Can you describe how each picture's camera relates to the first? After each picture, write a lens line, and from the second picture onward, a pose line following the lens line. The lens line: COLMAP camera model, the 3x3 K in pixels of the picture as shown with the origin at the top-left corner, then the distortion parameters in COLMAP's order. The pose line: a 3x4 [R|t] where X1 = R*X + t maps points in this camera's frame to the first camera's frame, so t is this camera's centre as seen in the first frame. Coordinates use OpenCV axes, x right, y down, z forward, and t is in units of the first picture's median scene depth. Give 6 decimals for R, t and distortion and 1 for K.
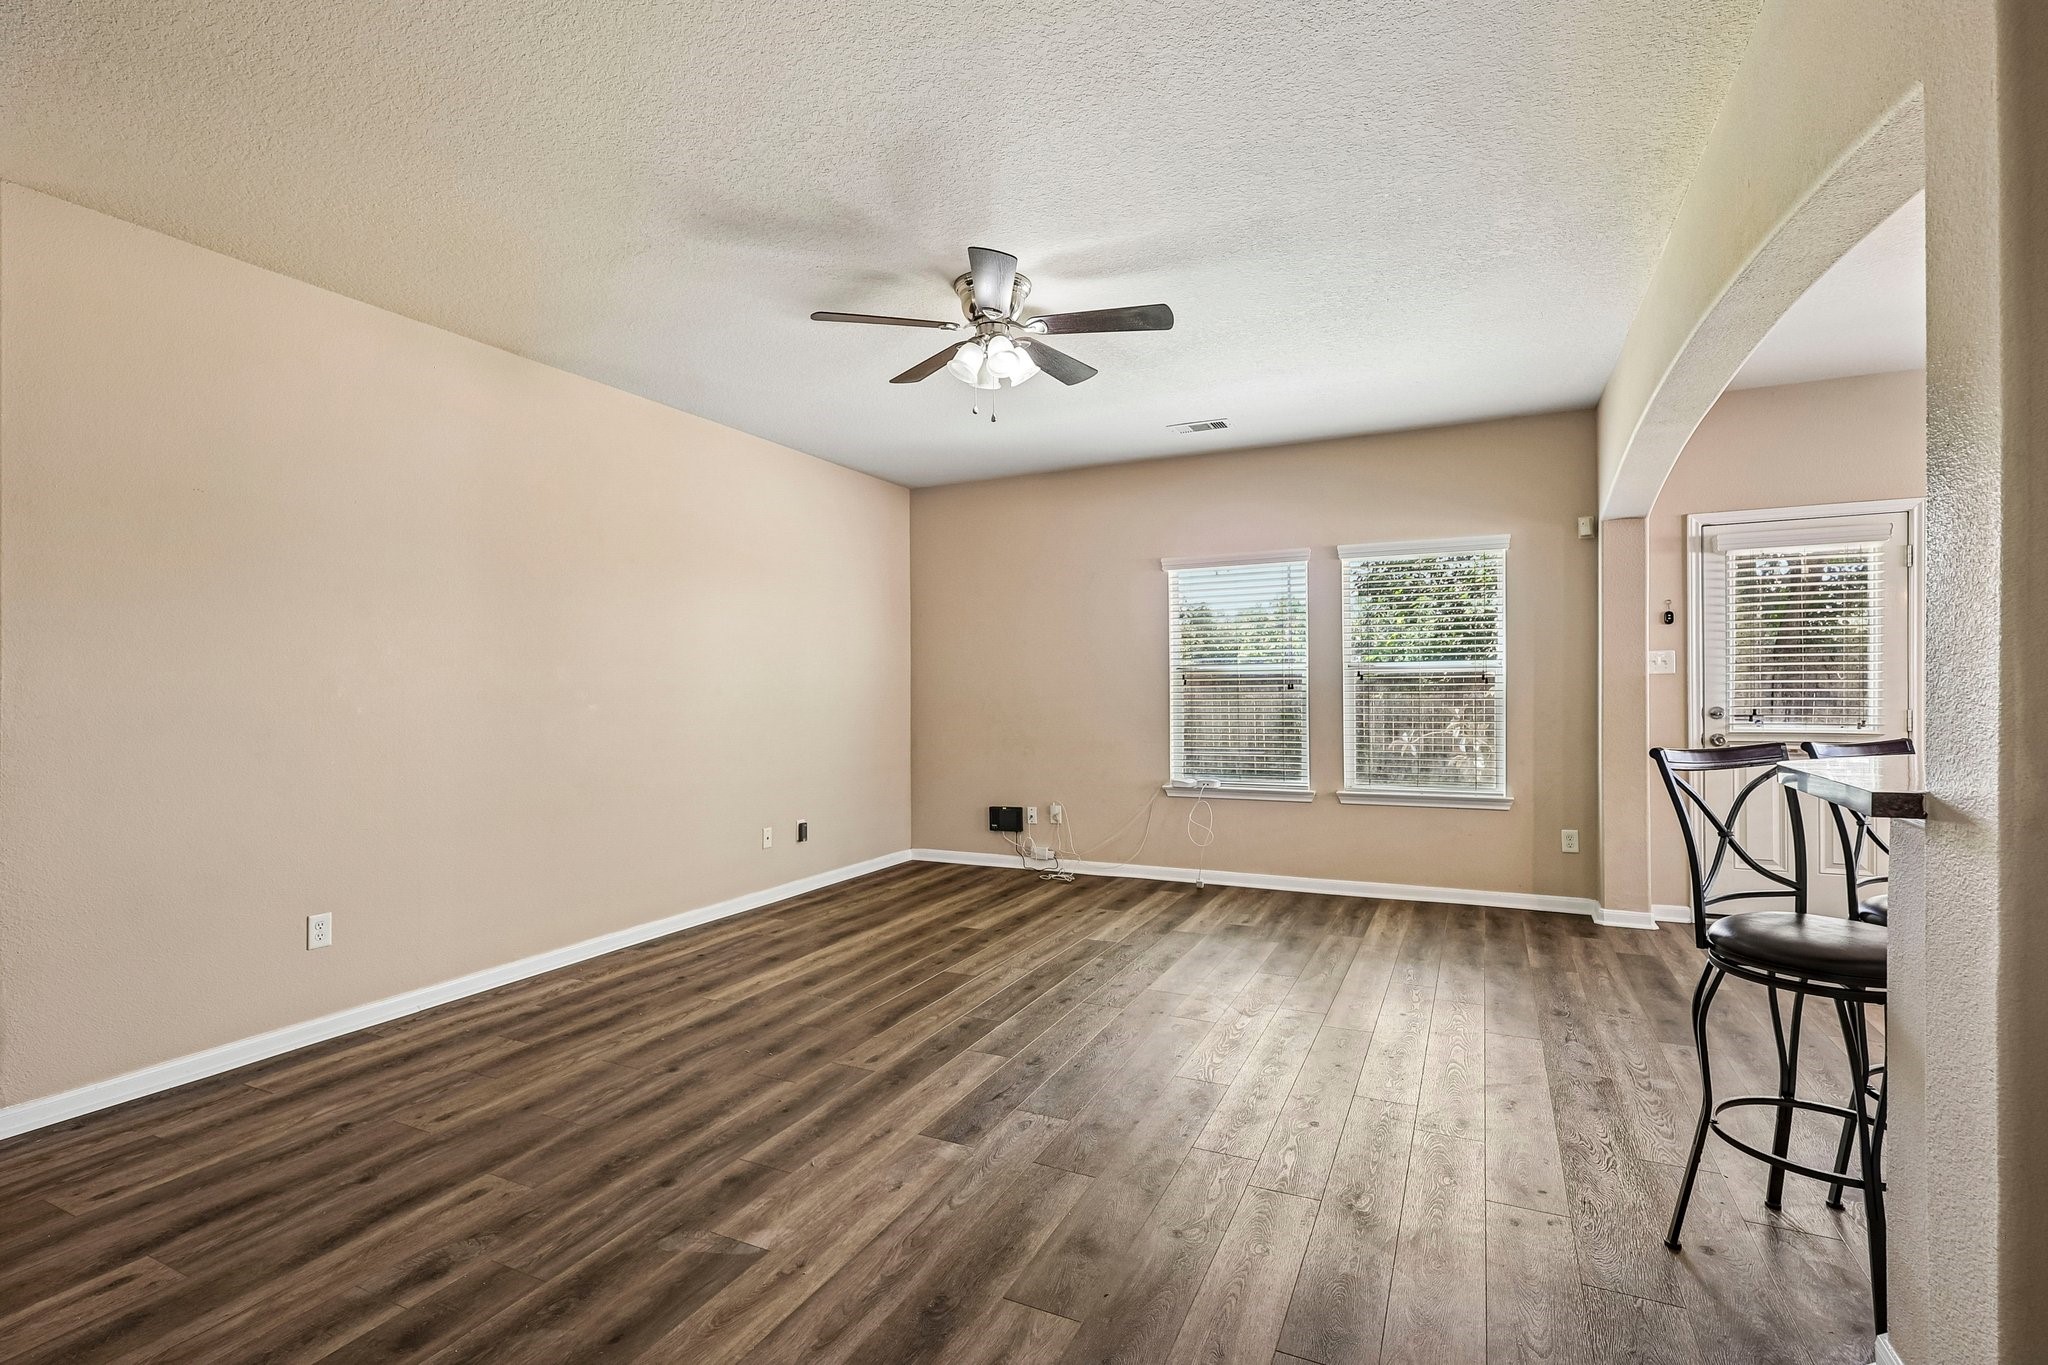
lens RADIAL K [[953.0, 0, 1016.8], [0, 953.0, 681.2], [0, 0, 1]] dist [-0.005405, 0.001403]
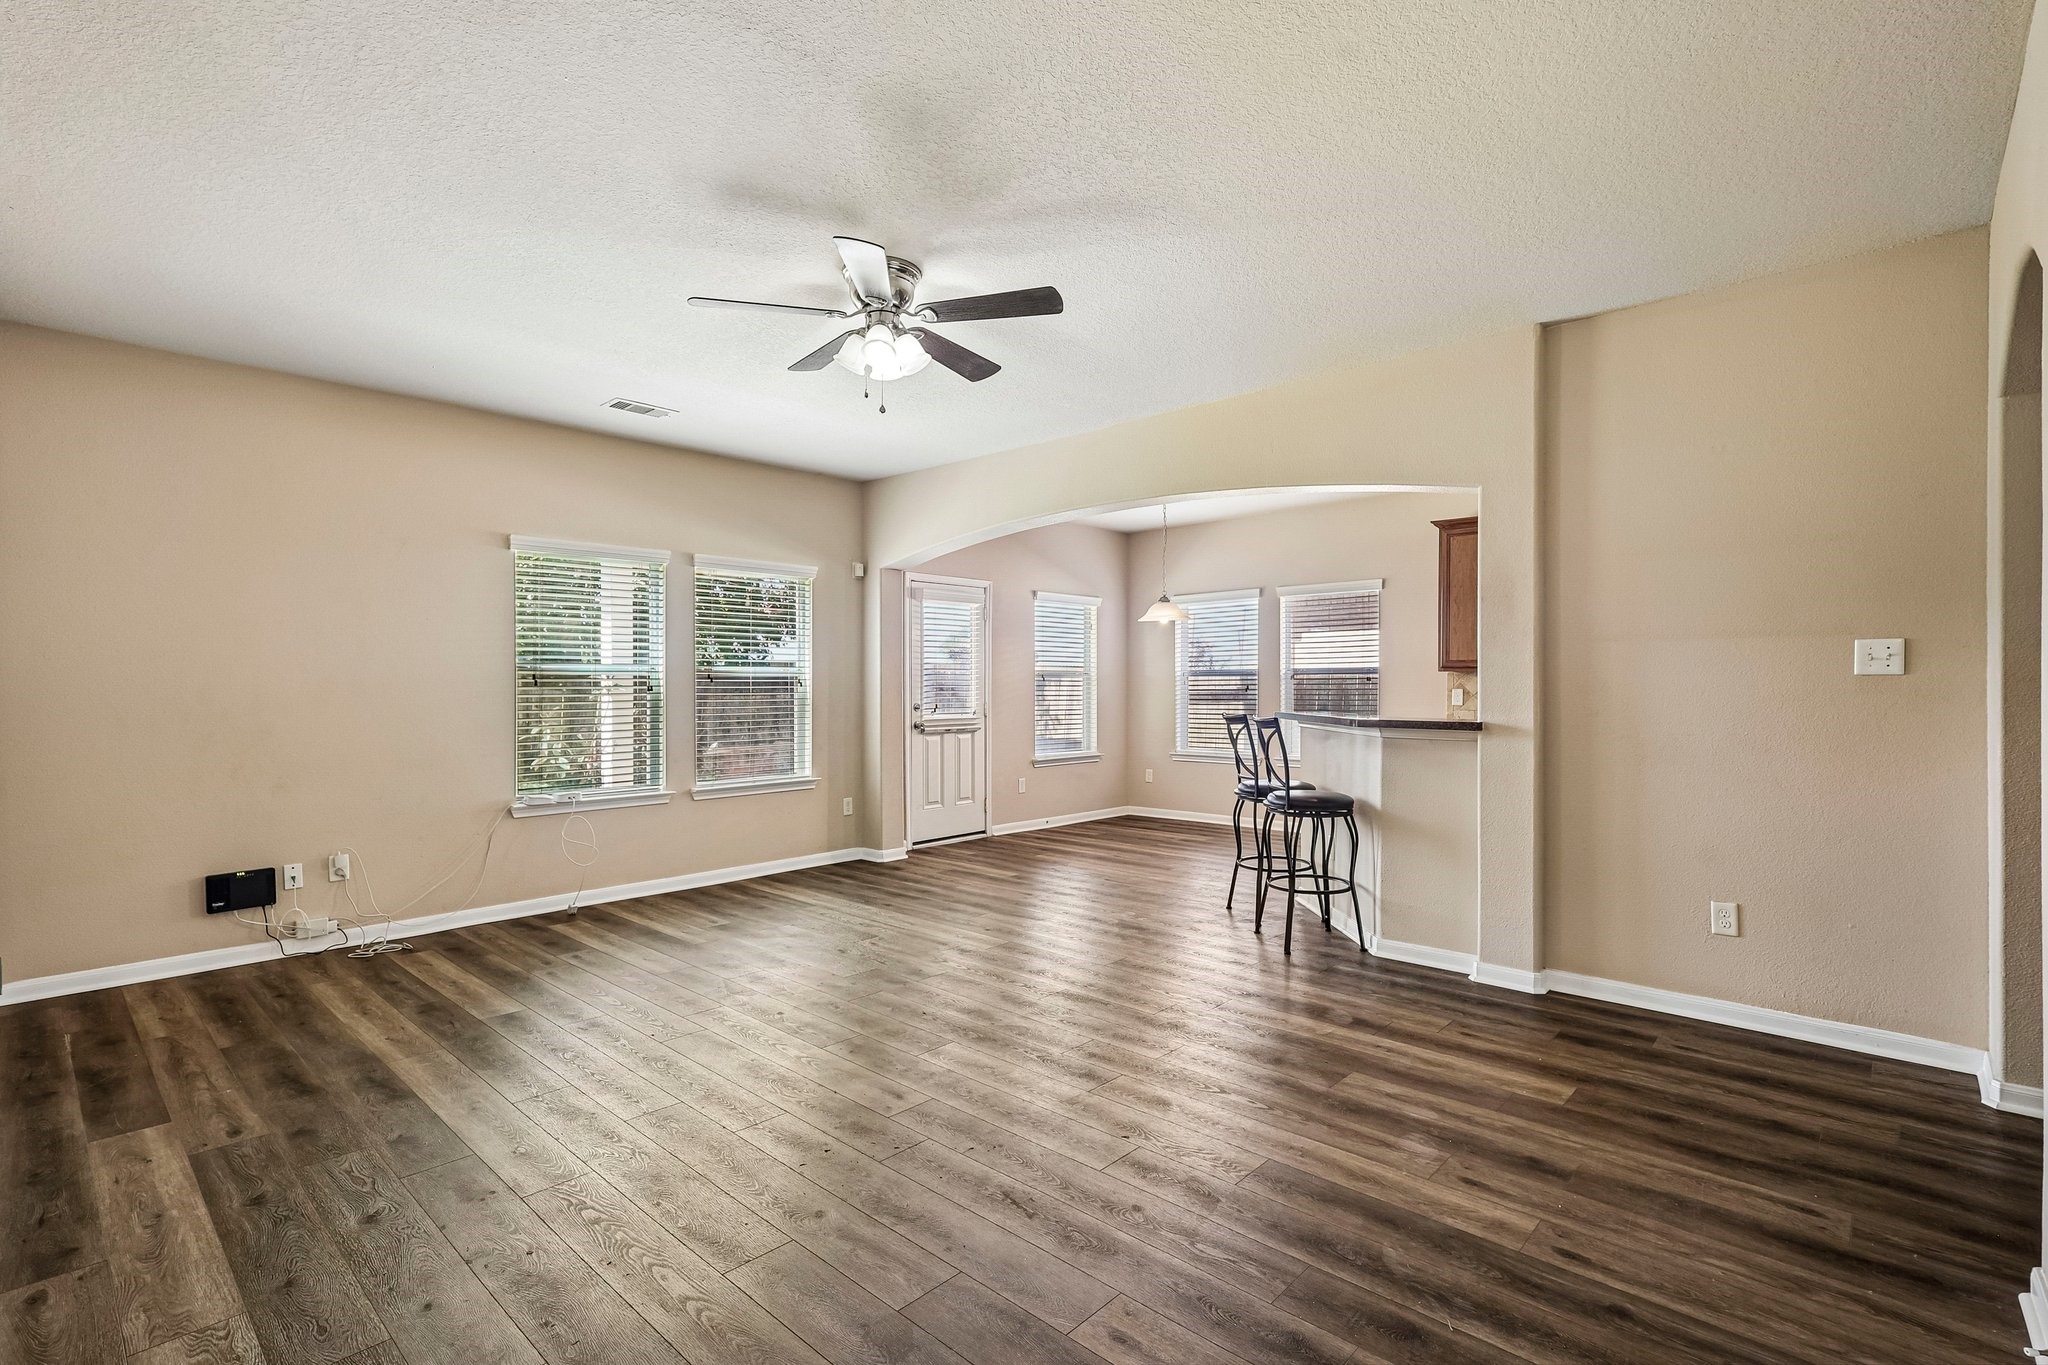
lens RADIAL K [[953.0, 0, 1016.8], [0, 953.0, 681.2], [0, 0, 1]] dist [-0.005405, 0.001403]
pose [[0.290979, 0.012601, 0.956646, -0.591421], [-0.006190, 0.999917, -0.011288, 0.007846], [-0.956709, -0.002637, 0.291033, 0.379705]]
